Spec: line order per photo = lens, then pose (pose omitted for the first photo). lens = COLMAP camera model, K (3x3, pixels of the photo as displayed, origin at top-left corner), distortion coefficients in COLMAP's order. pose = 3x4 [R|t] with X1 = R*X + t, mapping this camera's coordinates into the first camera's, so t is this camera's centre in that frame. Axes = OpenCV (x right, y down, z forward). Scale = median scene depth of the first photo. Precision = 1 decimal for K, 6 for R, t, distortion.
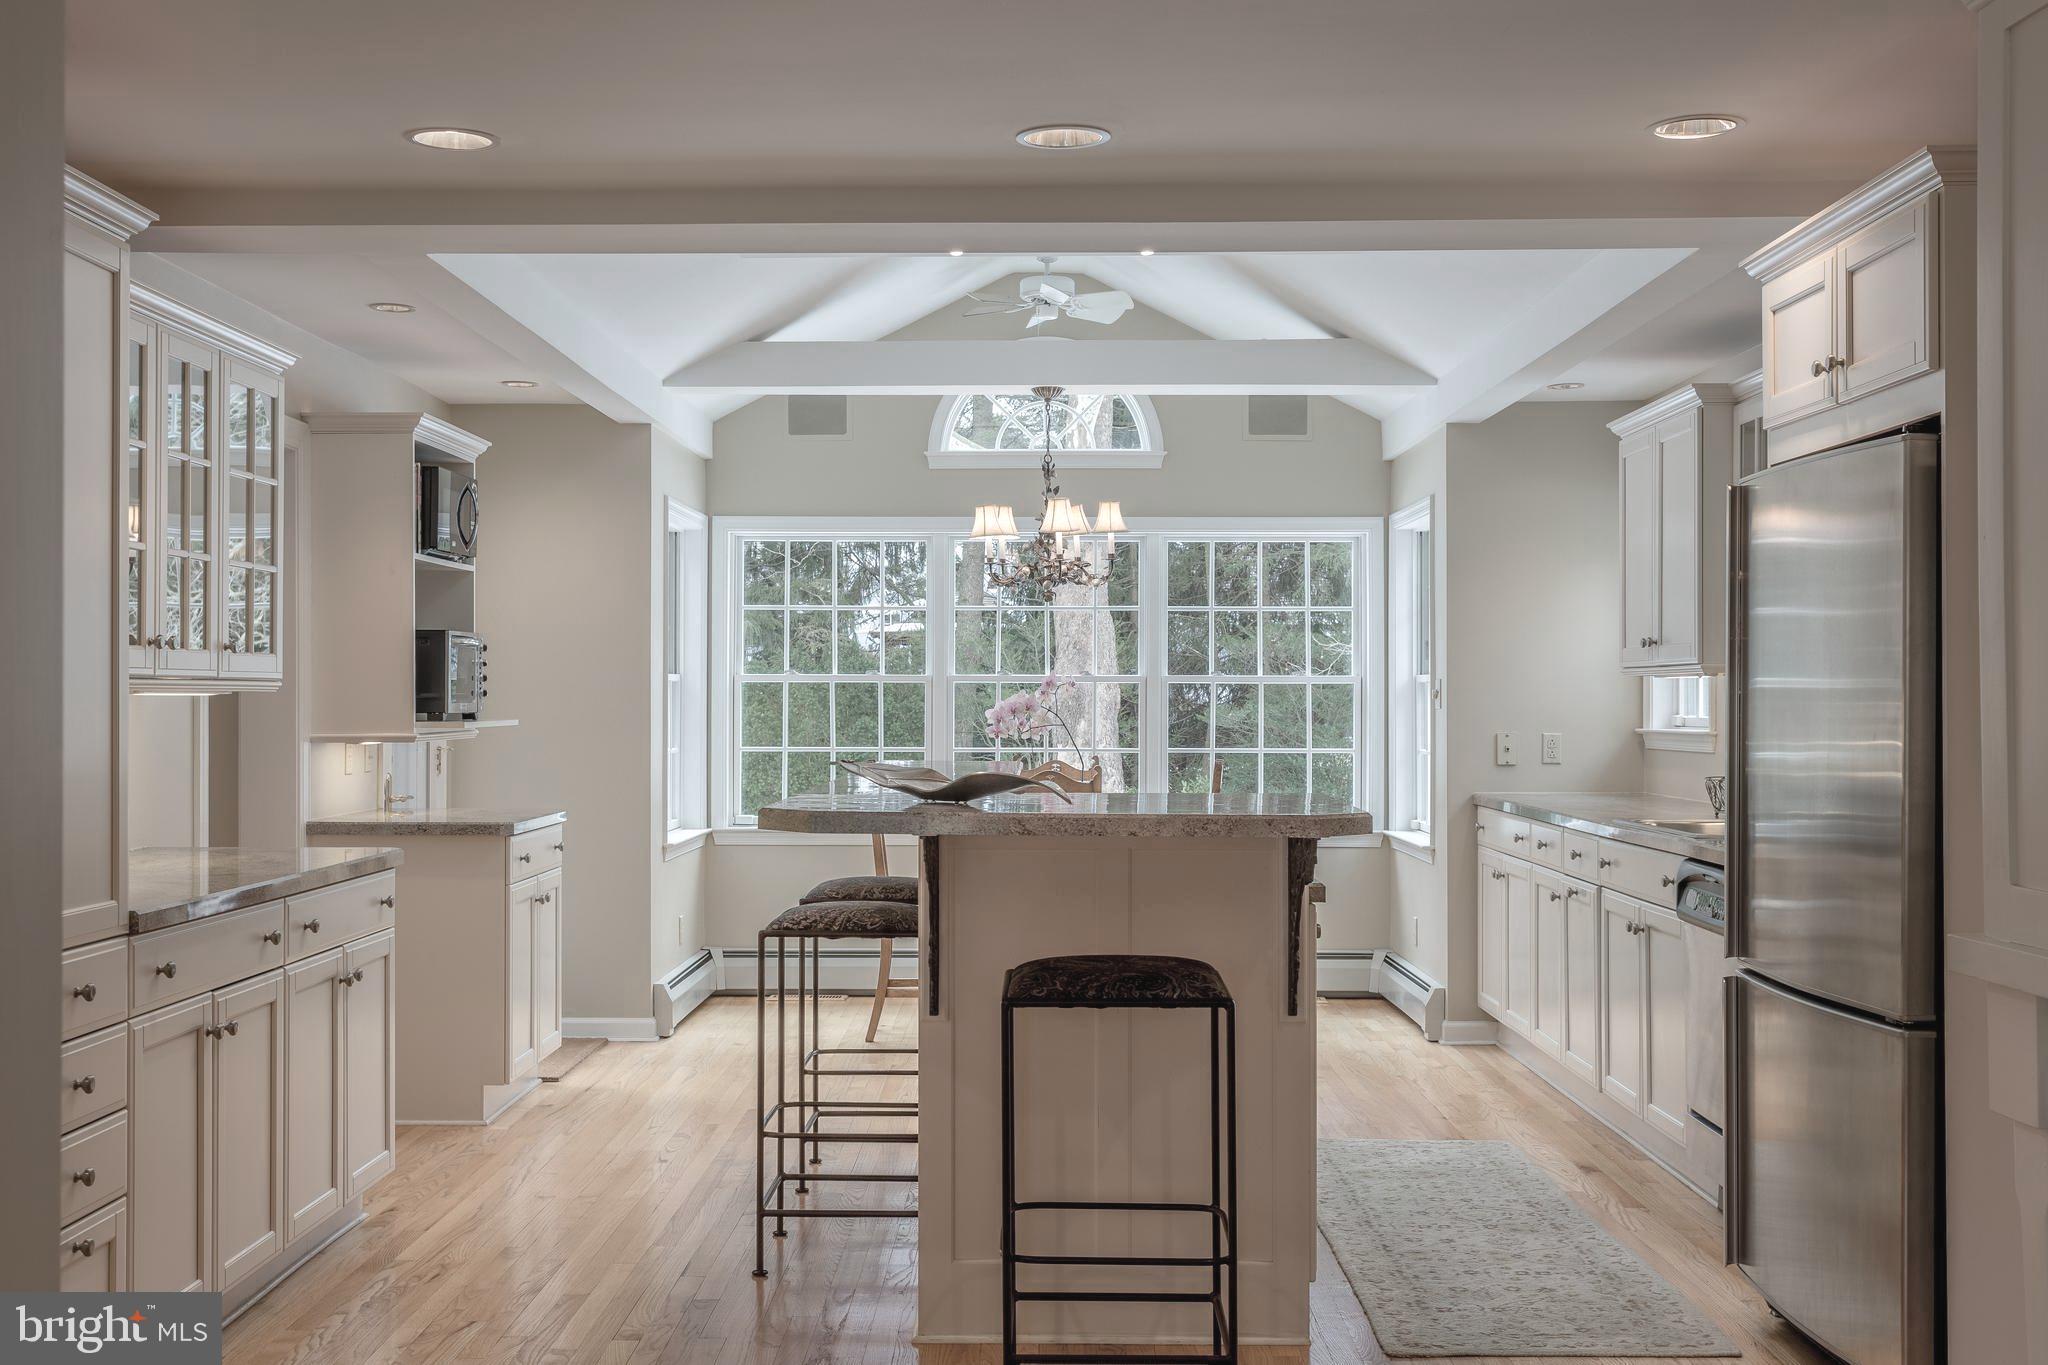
lens RADIAL K [[2337.0, 0, 1023.0], [0, 2337.0, 684.6], [0, 0, 1]] dist [0.006003, 0.000000]
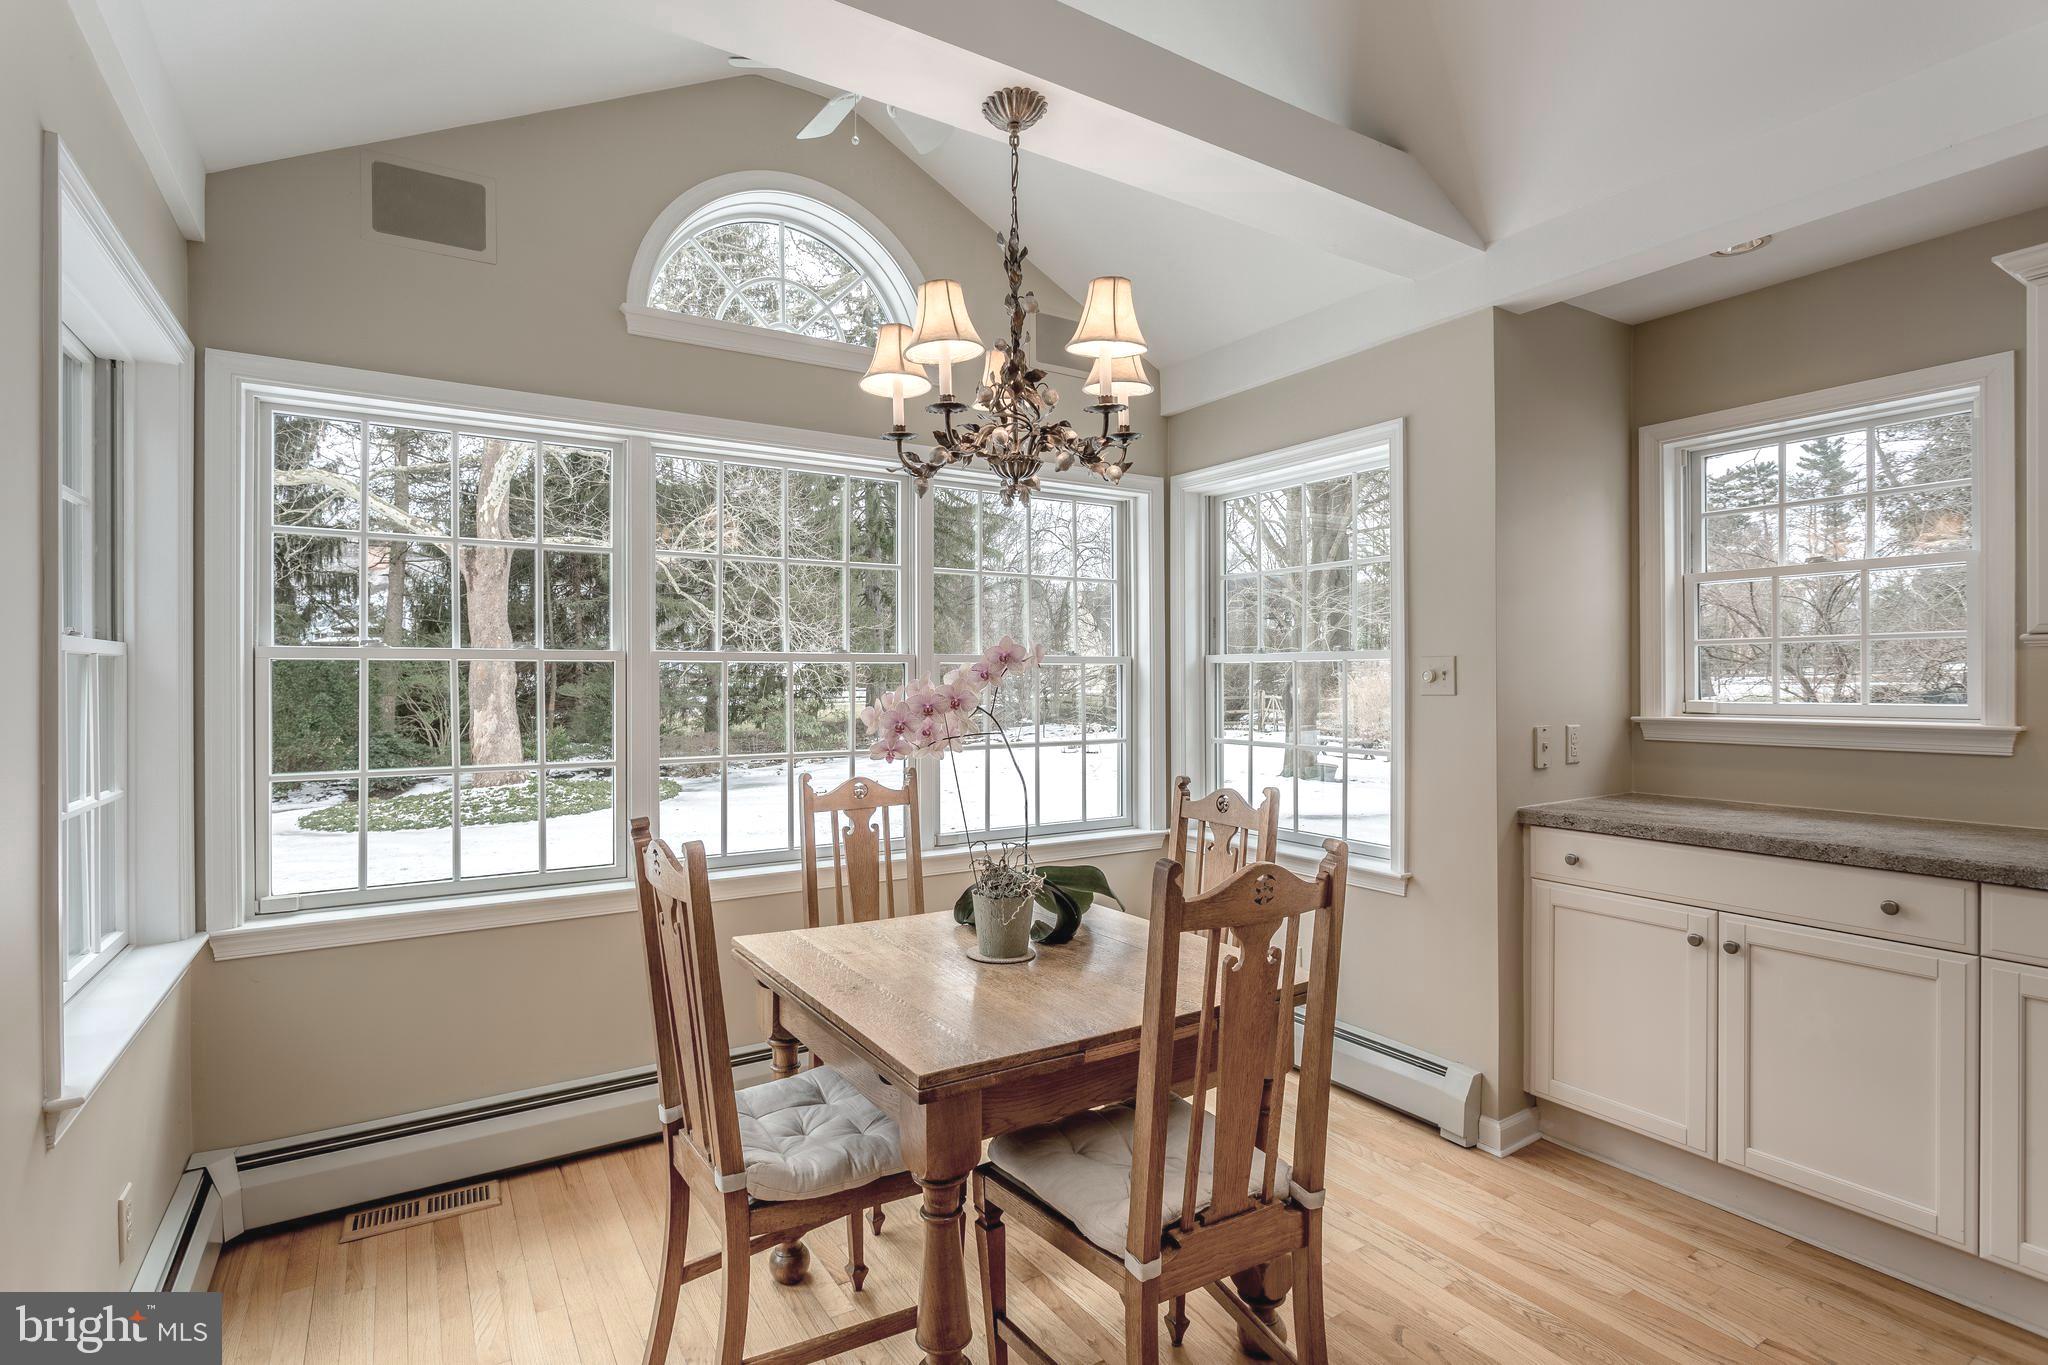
lens RADIAL K [[999.8, 0, 1023.0], [0, 999.8, 681.5], [0, 0, 1]] dist [-0.010760, 0.003544]
pose [[0.844668, -0.005698, 0.535261, -0.097712], [0.000911, 0.999957, 0.009207, 0.002634], [-0.535290, -0.007289, 0.844637, 0.713628]]
